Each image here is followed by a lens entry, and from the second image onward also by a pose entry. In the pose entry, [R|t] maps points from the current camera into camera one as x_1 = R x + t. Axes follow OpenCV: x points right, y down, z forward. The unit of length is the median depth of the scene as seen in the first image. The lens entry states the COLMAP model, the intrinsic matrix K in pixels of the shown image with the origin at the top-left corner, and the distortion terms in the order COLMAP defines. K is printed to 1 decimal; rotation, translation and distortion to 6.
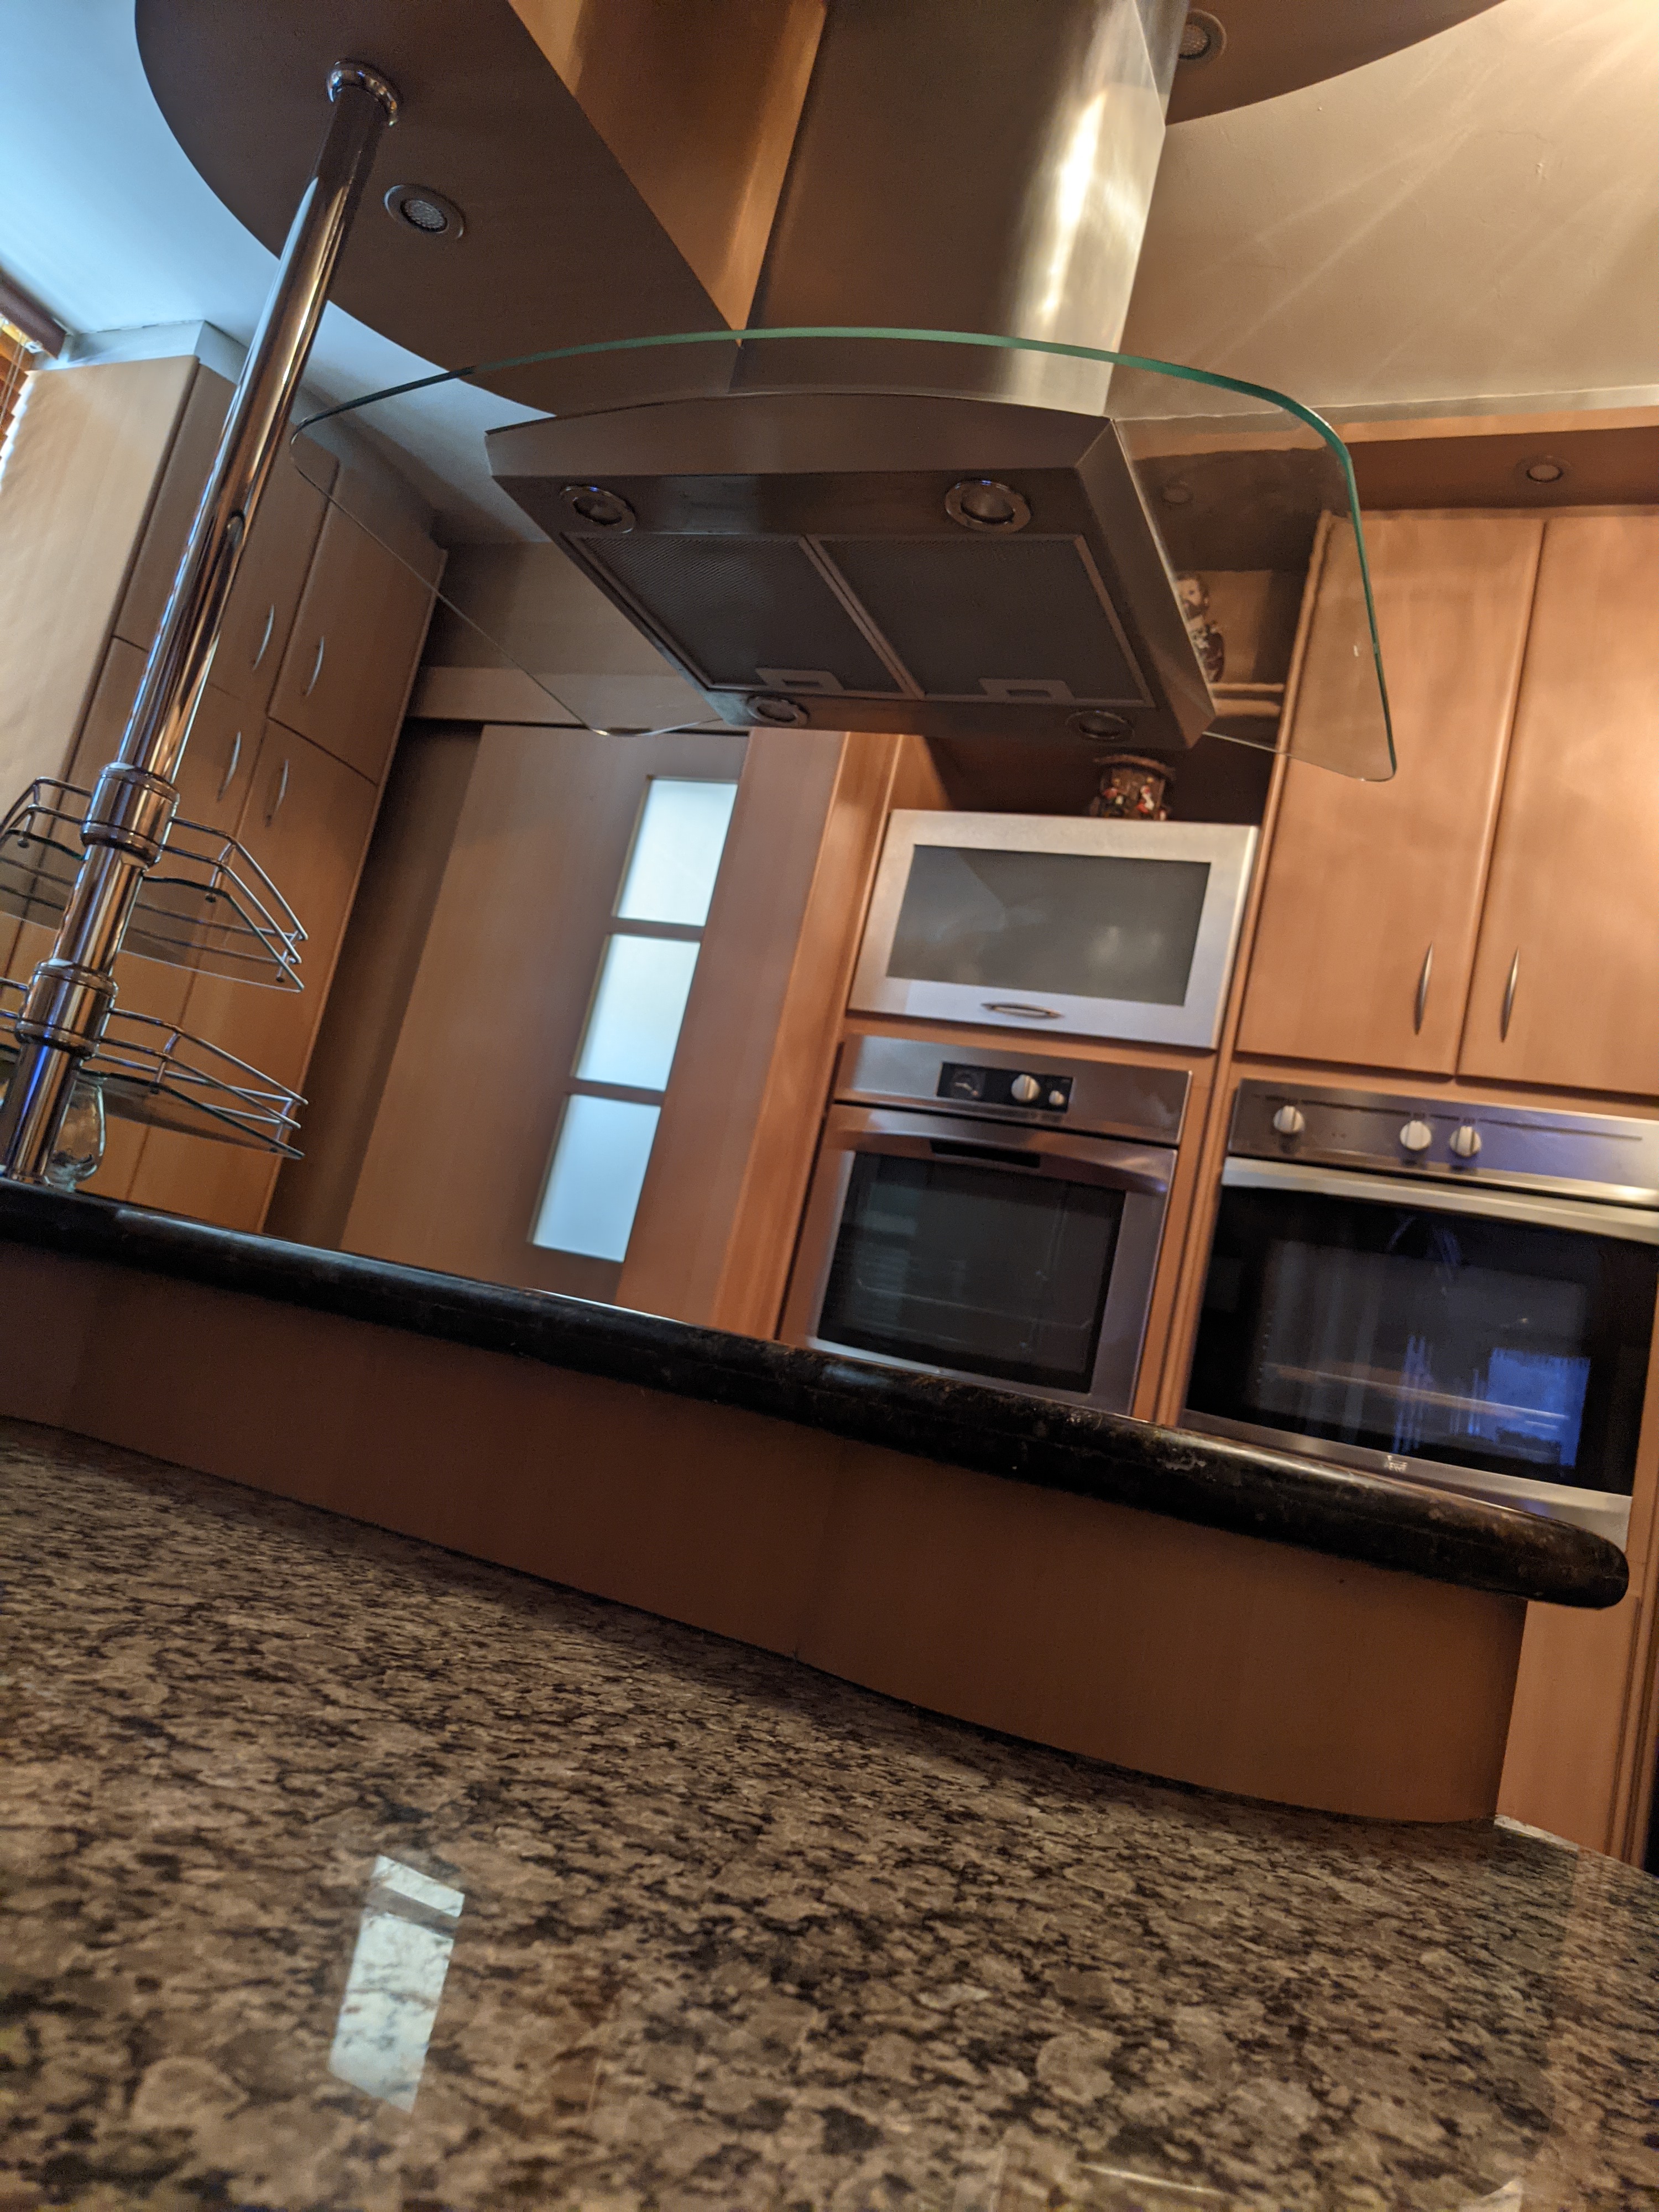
lens RADIAL K [[1625.5, 0, 835.9], [0, 1625.5, 1123.0], [0, 0, 1]] dist [0.047002, -0.097499]
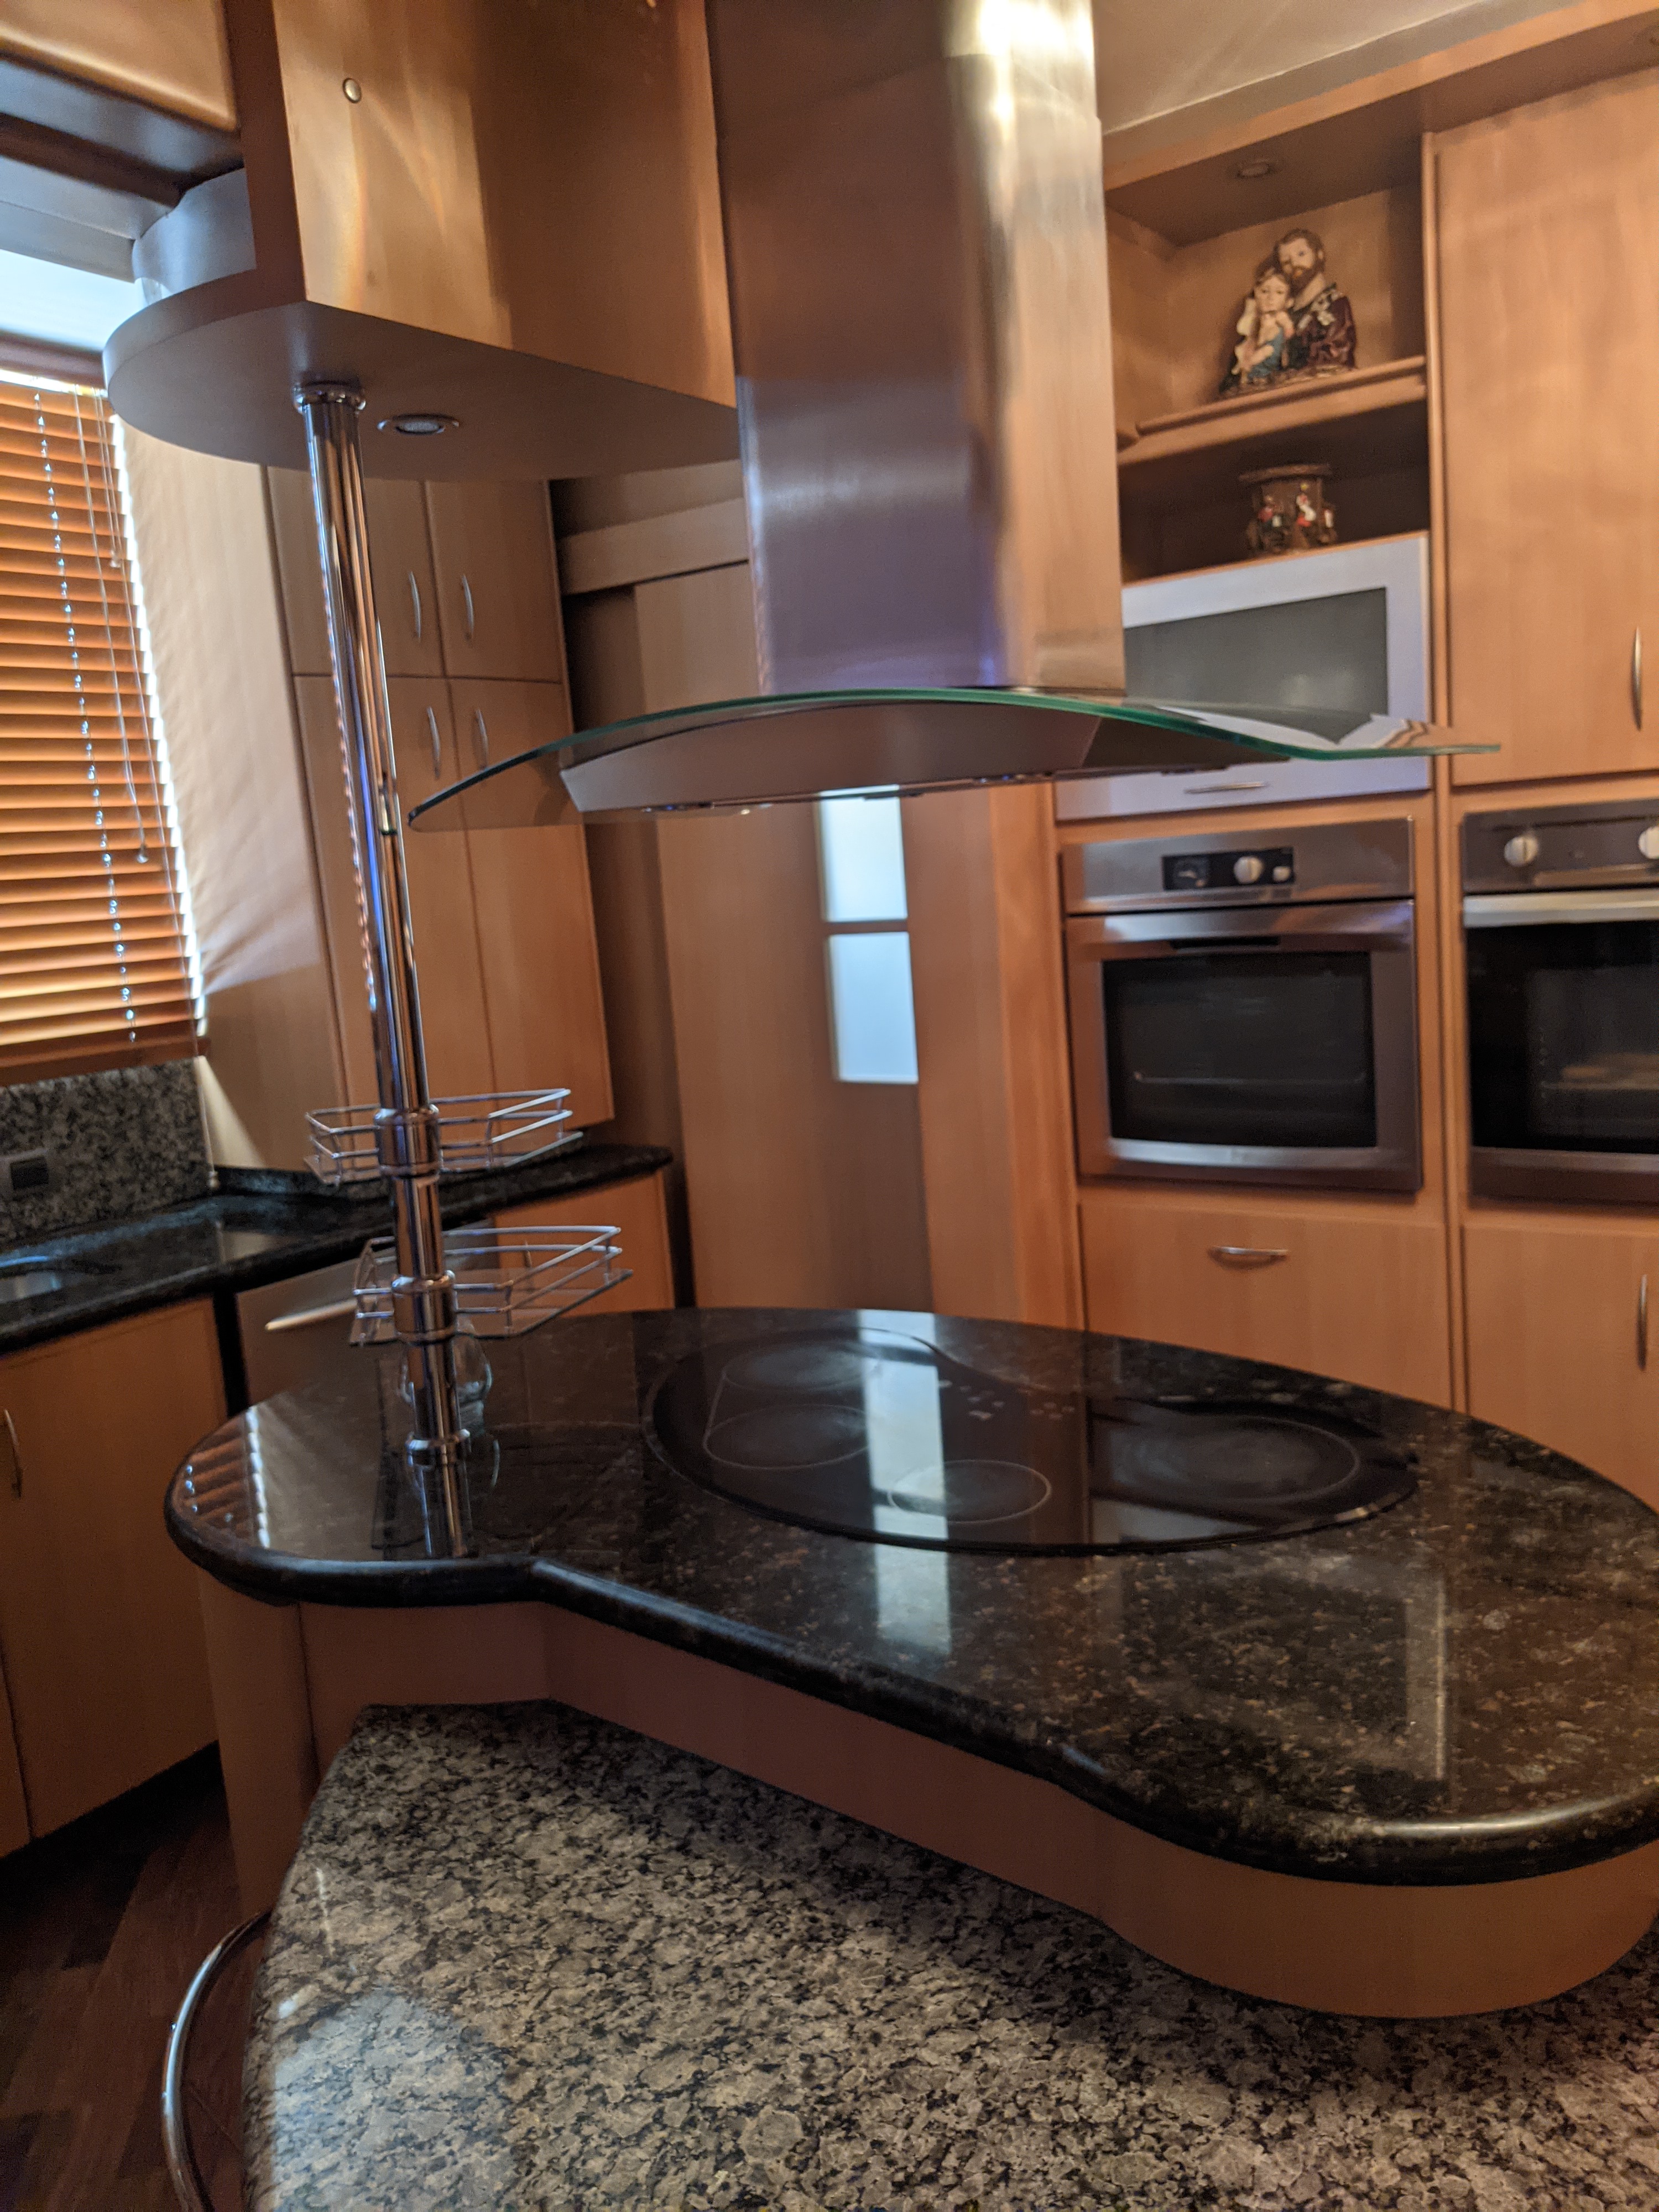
lens RADIAL K [[1625.5, 0, 835.9], [0, 1625.5, 1123.0], [0, 0, 1]] dist [0.047002, -0.097499]
pose [[0.937553, -0.250758, -0.241072, 0.082098], [0.310611, 0.915492, 0.255723, -0.216858], [0.156575, -0.314634, 0.936210, -0.034623]]
